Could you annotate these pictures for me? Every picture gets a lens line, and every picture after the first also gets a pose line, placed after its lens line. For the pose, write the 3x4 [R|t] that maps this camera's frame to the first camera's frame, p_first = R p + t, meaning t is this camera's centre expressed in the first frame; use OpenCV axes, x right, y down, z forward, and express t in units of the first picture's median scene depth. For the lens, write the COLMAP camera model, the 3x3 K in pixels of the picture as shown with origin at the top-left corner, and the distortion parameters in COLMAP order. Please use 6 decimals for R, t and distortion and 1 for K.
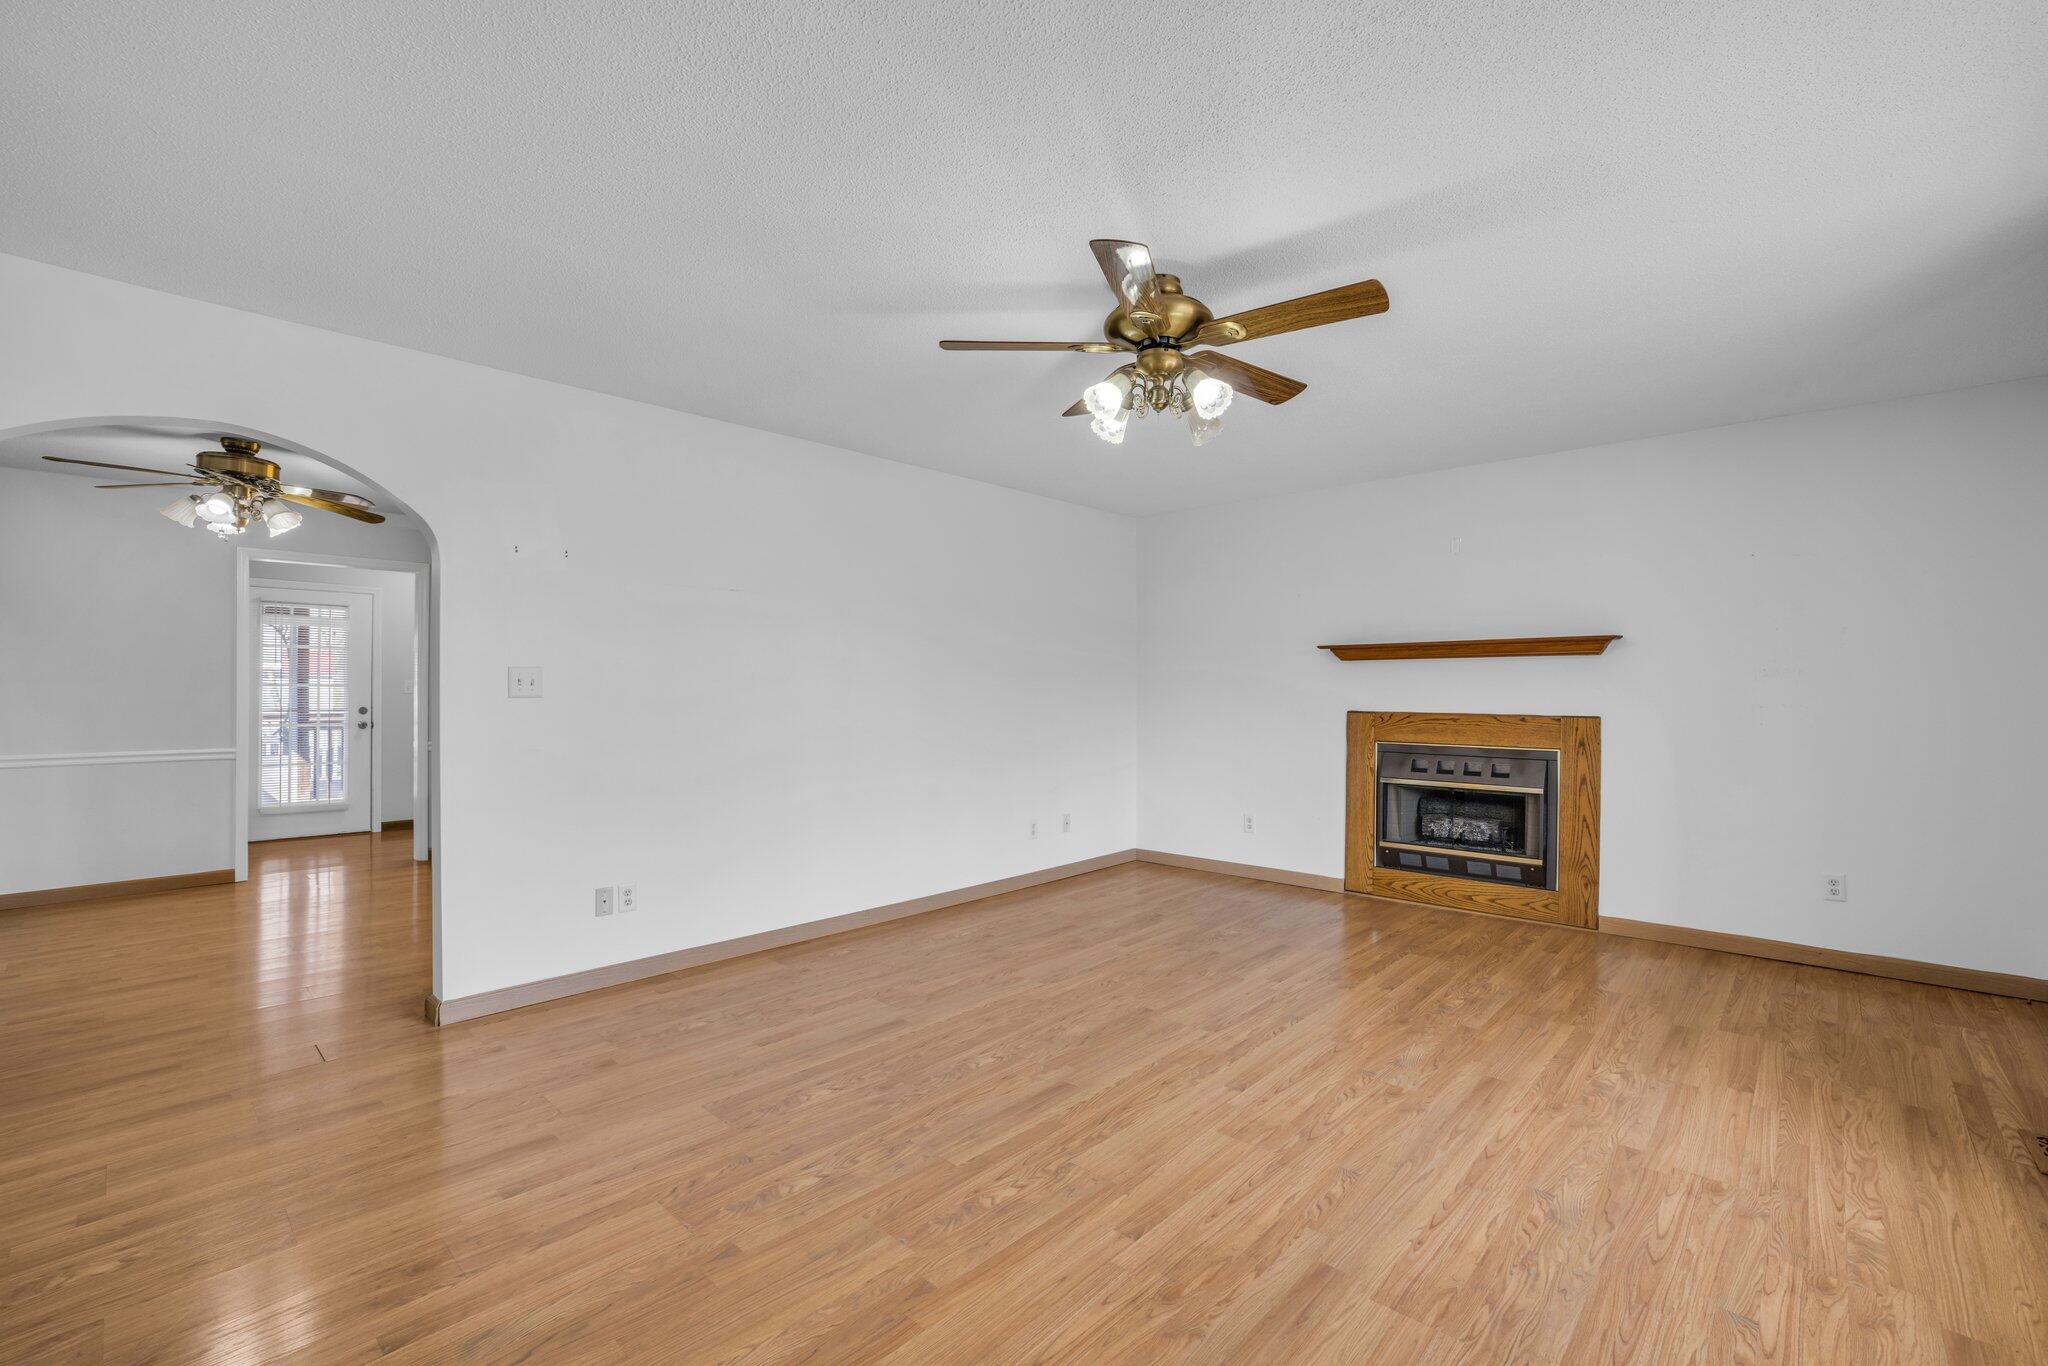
lens RADIAL K [[880.2, 0, 1030.4], [0, 880.2, 692.8], [0, 0, 1]] dist [-0.040358, 0.010587]
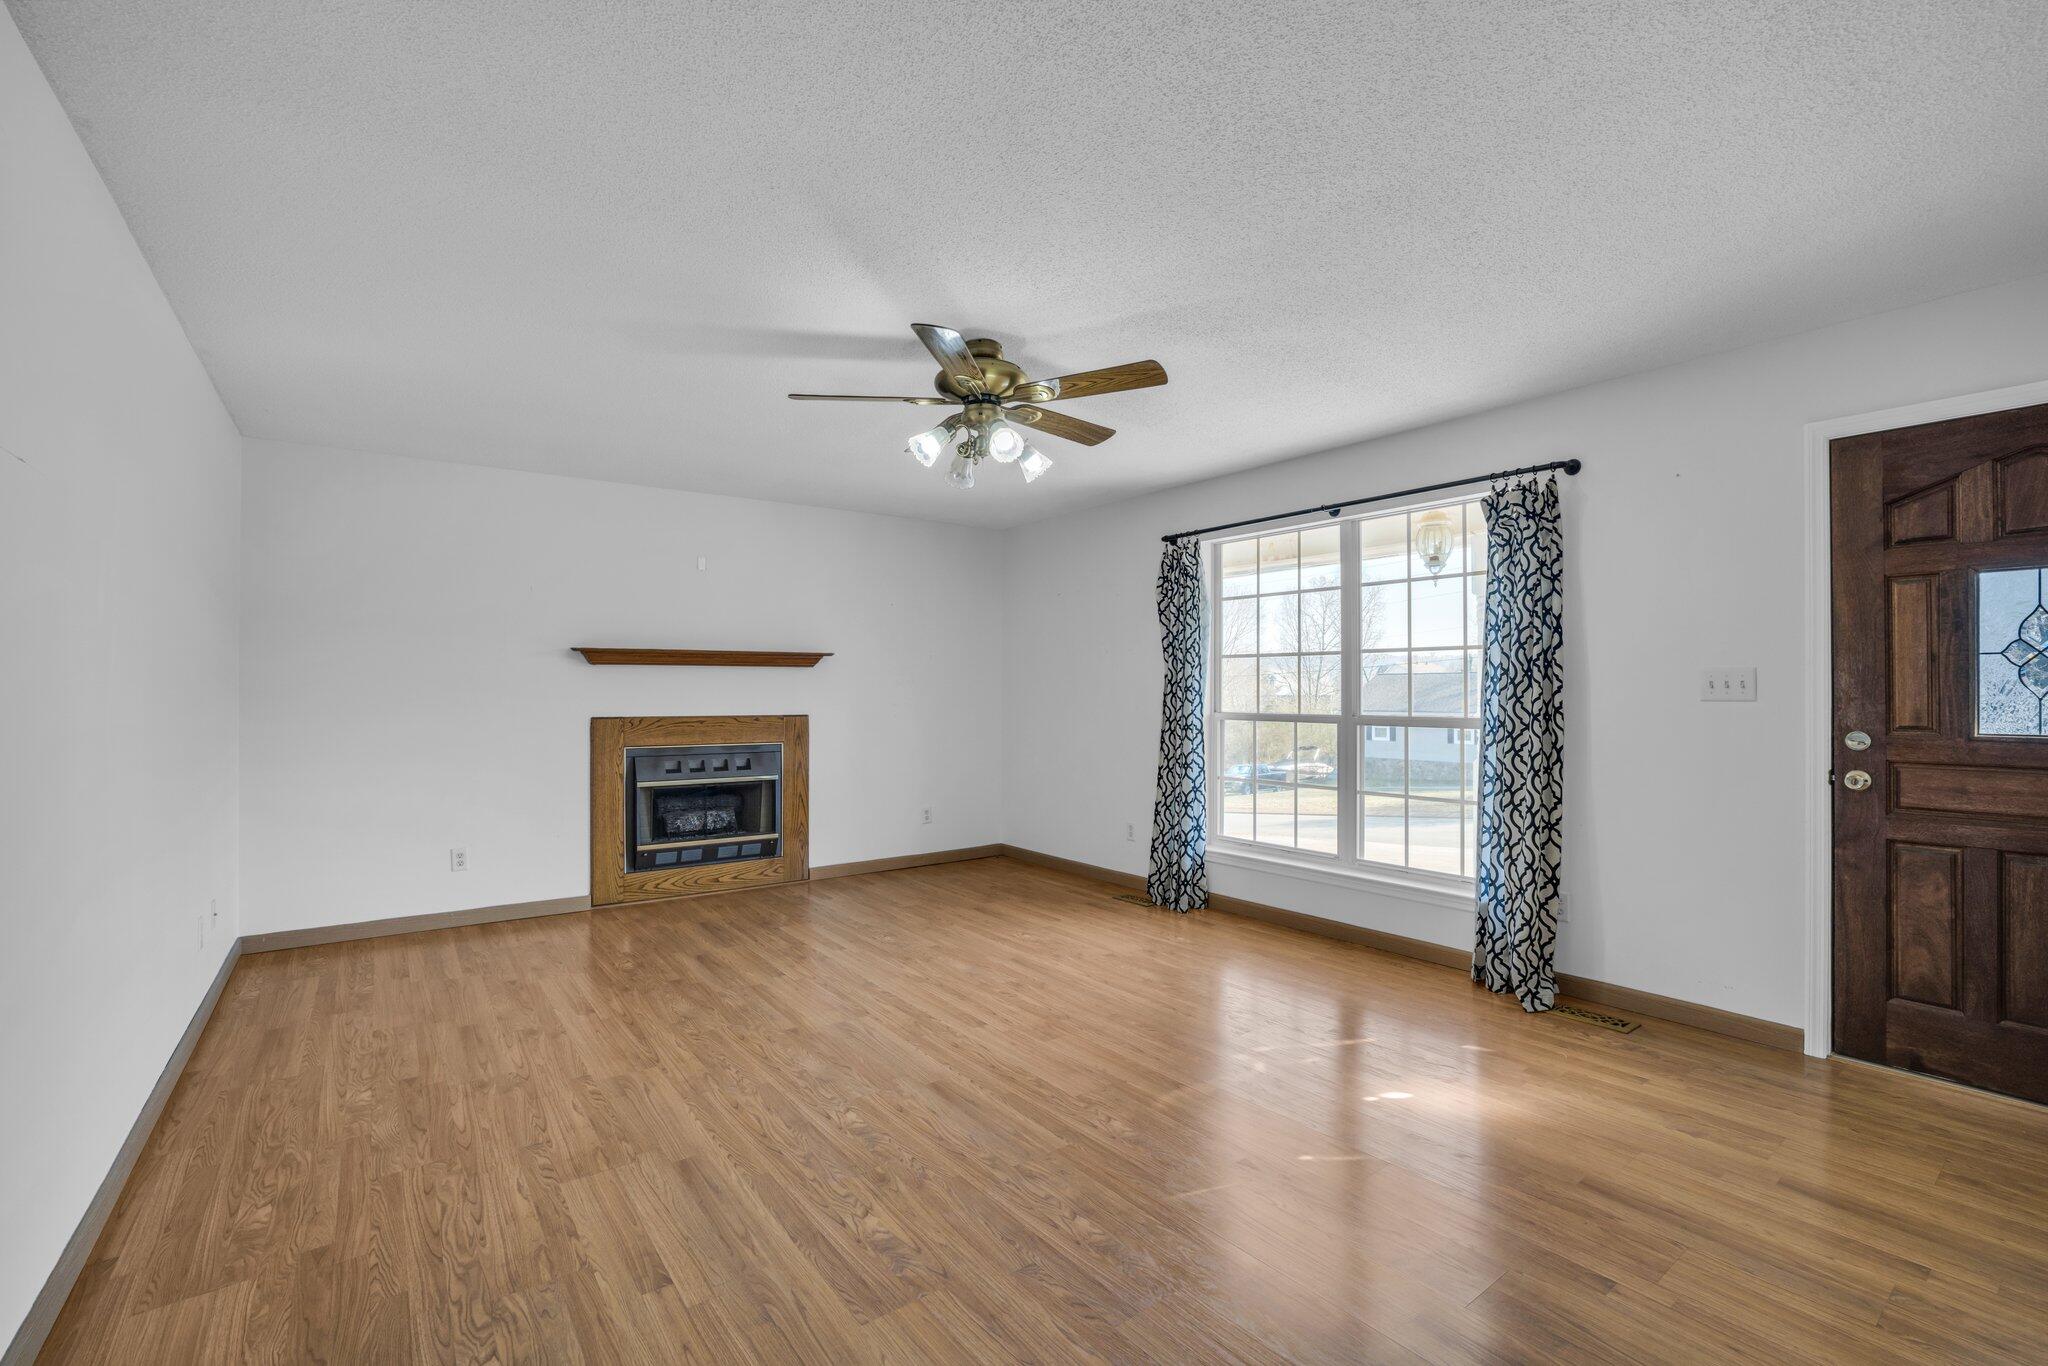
lens RADIAL K [[880.2, 0, 1036.3], [0, 880.2, 681.7], [0, 0, 1]] dist [-0.040358, 0.010587]
pose [[0.178836, 0.008697, 0.983840, -0.746690], [0.004224, 0.999945, -0.009607, -0.010841], [-0.983870, 0.005874, 0.178789, 0.546830]]
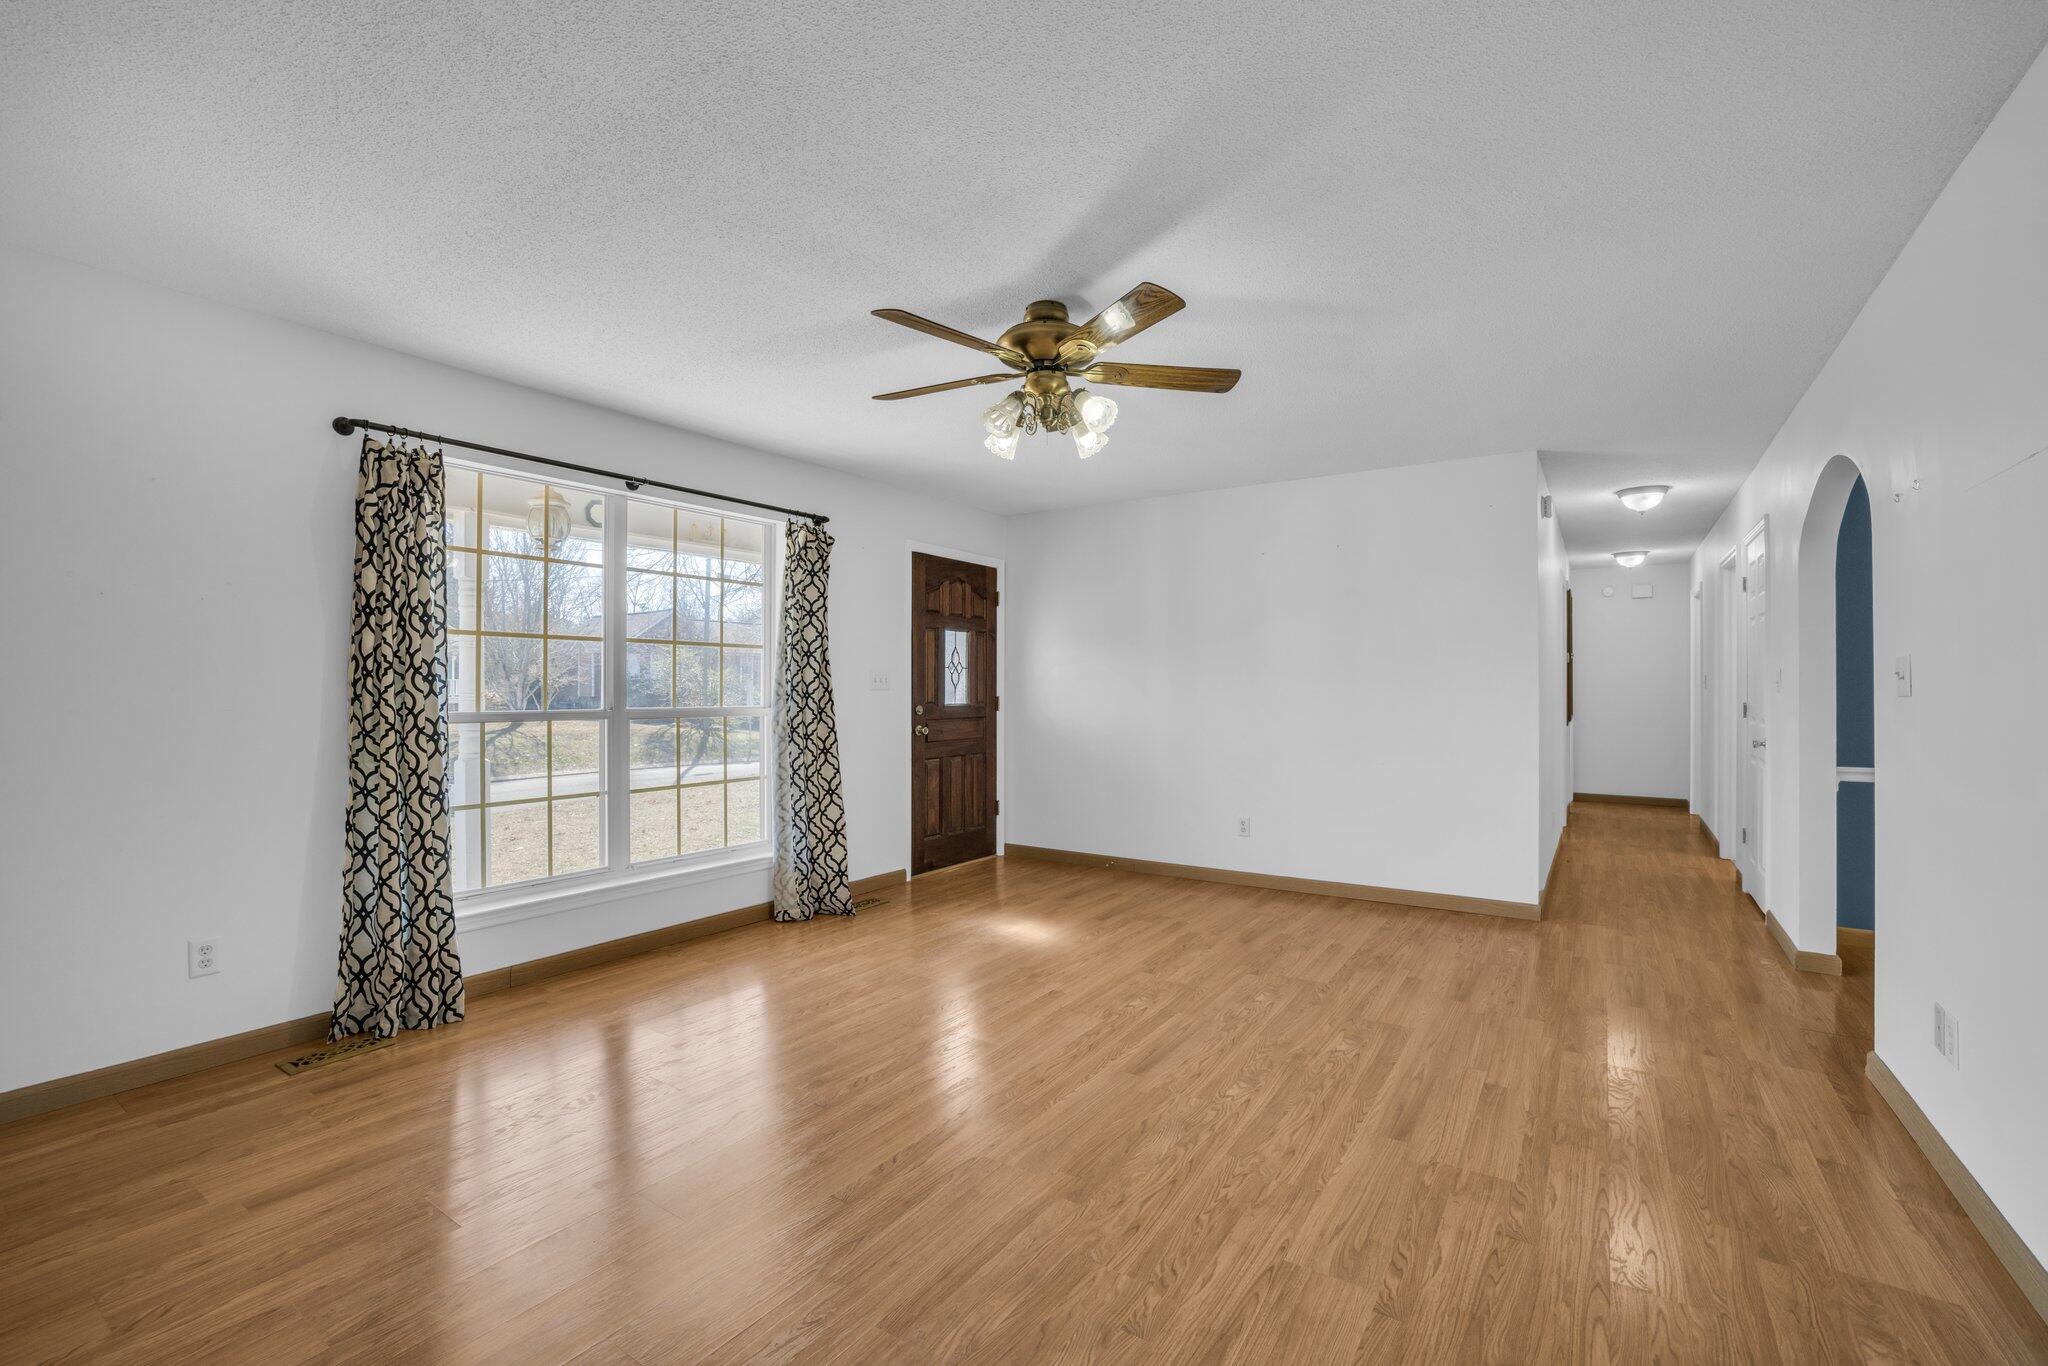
lens RADIAL K [[880.2, 0, 1011.9], [0, 880.2, 681.1], [0, 0, 1]] dist [-0.040358, 0.010587]
pose [[-0.990485, -0.001889, -0.137607, 0.256539], [-0.000890, 0.999973, -0.007323, -0.001276], [0.137617, -0.007131, -0.990460, 1.567252]]
